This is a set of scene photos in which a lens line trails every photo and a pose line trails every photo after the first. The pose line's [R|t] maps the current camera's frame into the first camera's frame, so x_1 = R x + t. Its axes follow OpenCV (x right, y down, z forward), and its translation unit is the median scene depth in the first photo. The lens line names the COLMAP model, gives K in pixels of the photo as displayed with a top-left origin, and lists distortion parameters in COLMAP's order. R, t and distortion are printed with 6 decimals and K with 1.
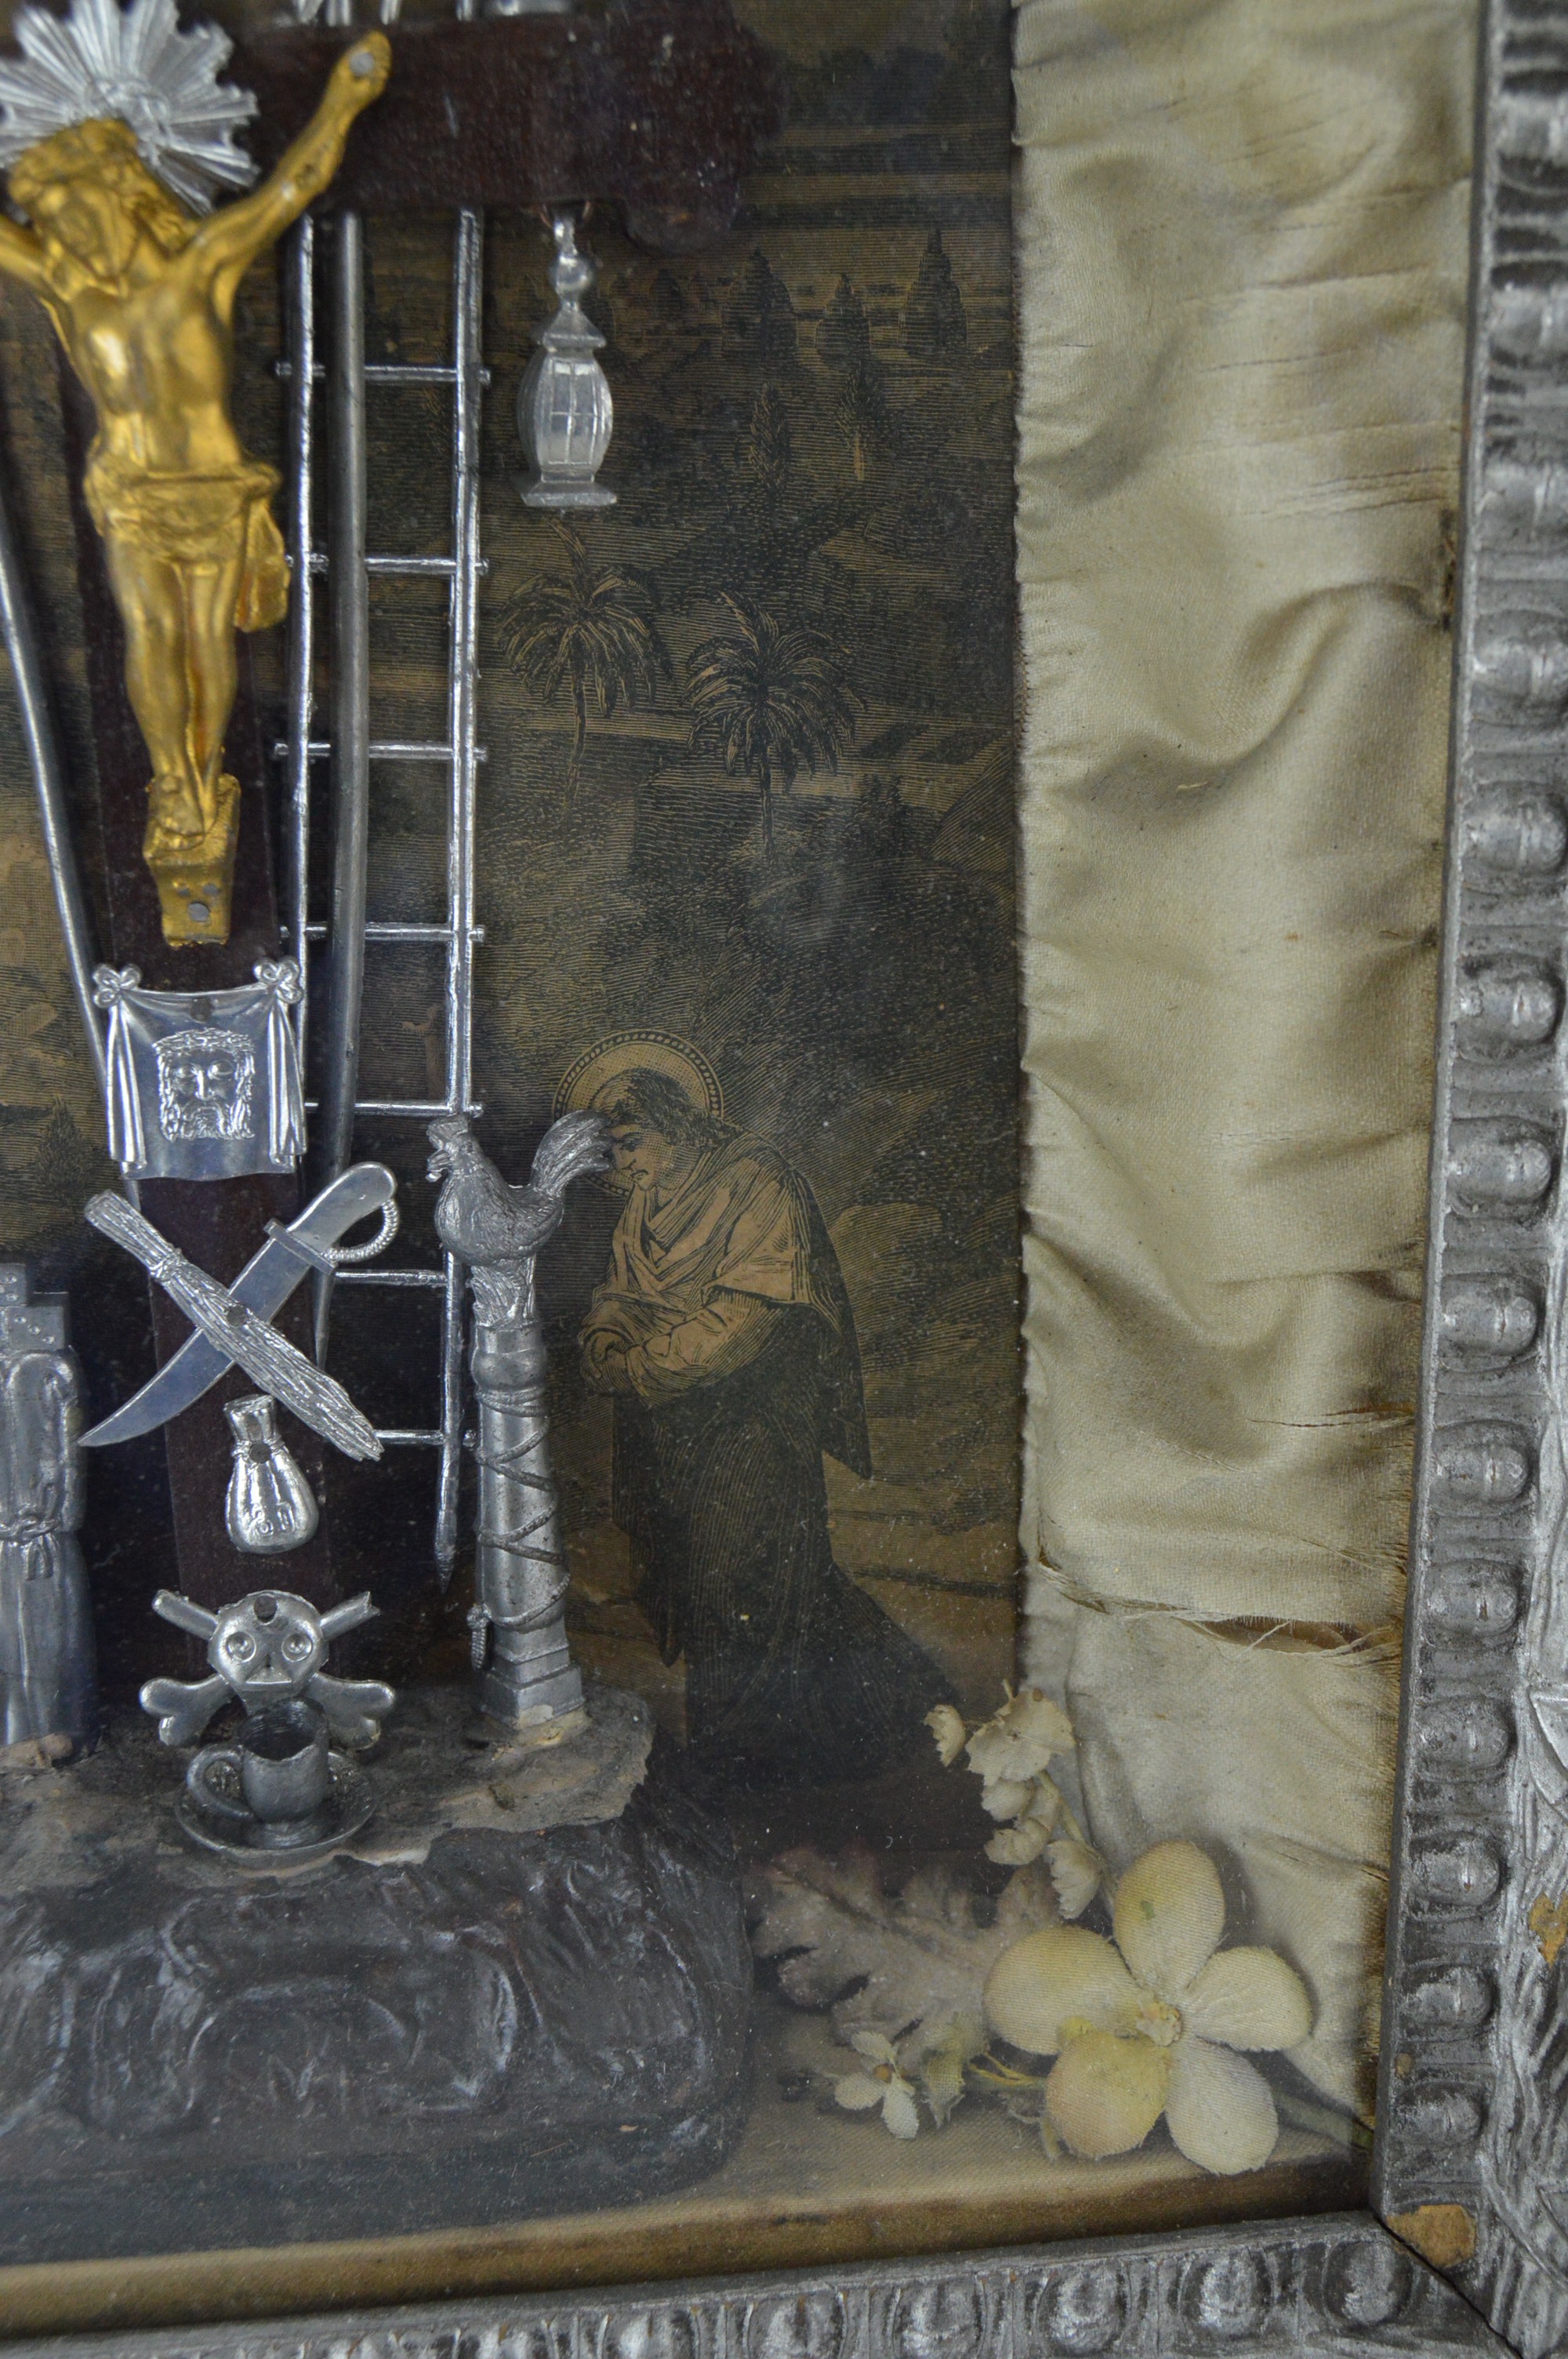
lens RADIAL K [[2746.7, 0, 784.0], [0, 2746.7, 1179.5], [0, 0, 1]] dist [-0.076793, 0.040769]
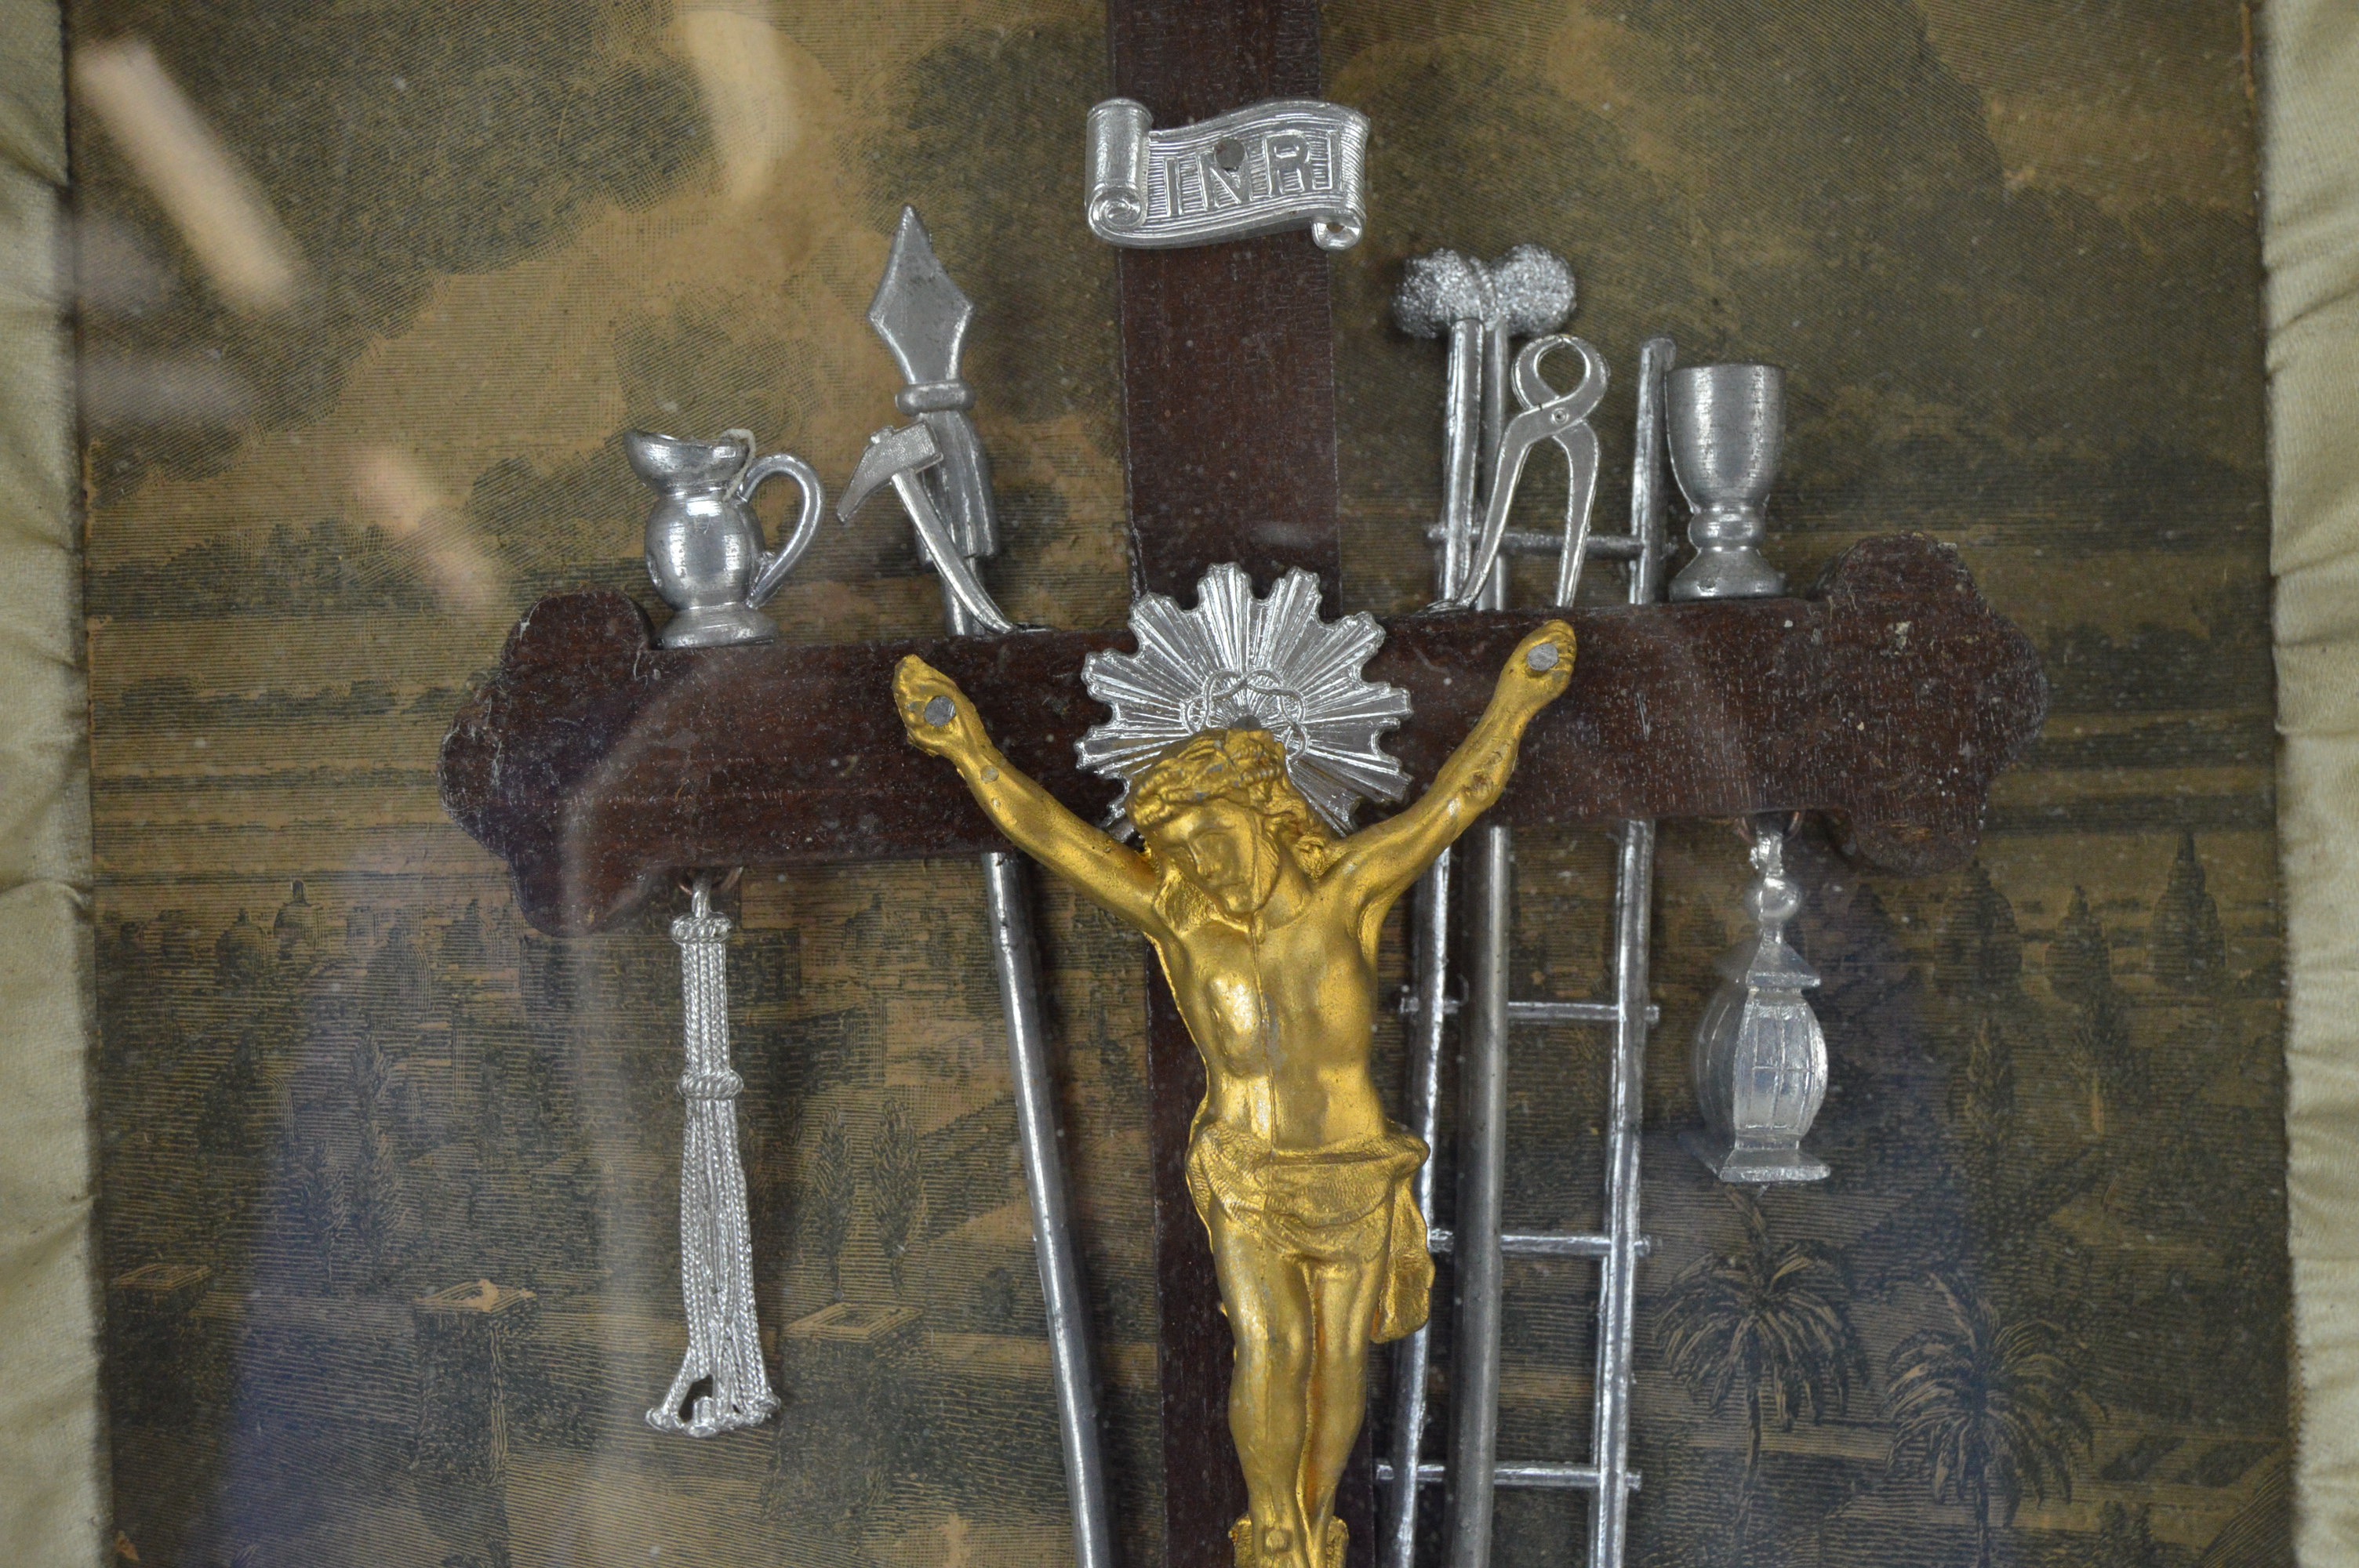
lens RADIAL K [[2908.2, 0, 1202.2], [0, 2908.2, 782.1], [0, 0, 1]] dist [-0.064031, 0.030996]
pose [[0.996152, 0.000652, -0.087644, -0.158148], [-0.025904, 0.957493, -0.287289, -0.103520], [0.083731, 0.288454, 0.953826, 0.139298]]
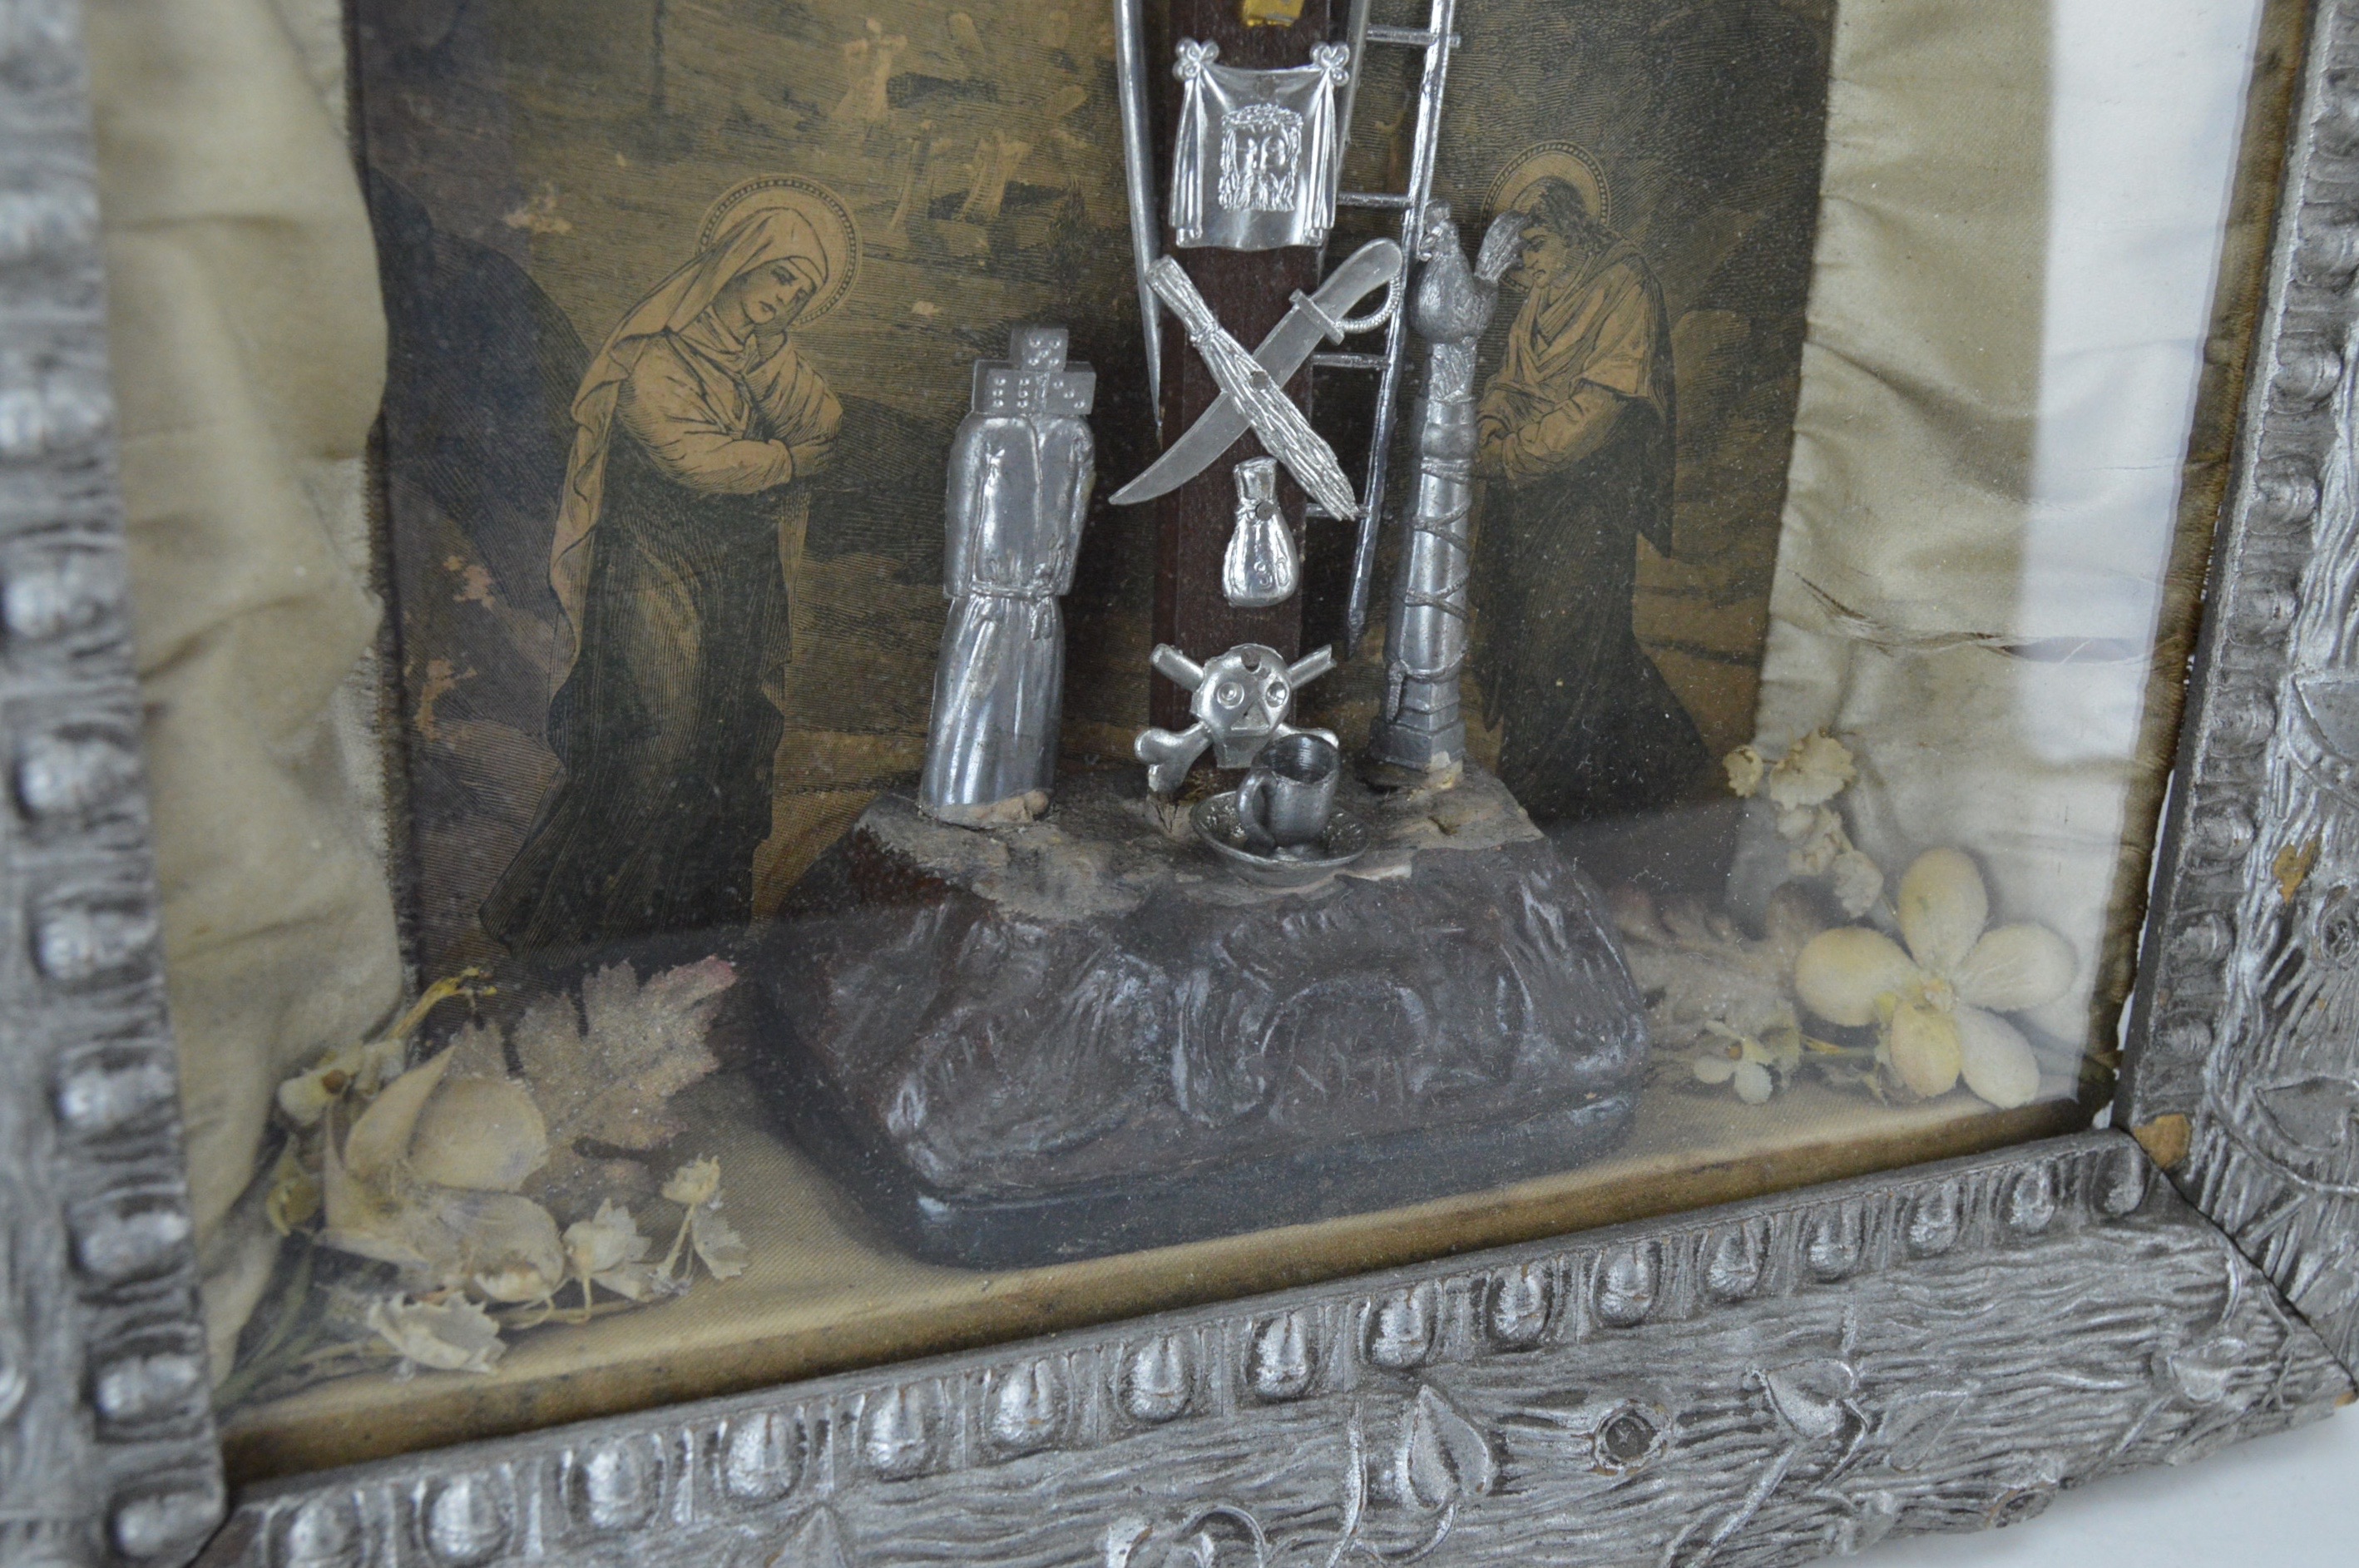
lens RADIAL K [[2585.1, 0, 1241.4], [0, 2585.1, 765.4], [0, 0, 1]] dist [-0.086003, 0.048715]
pose [[0.956907, -0.035102, 0.288264, -0.505309], [0.015559, 0.997439, 0.069810, 0.130117], [-0.289976, -0.062316, 0.955003, 0.010171]]
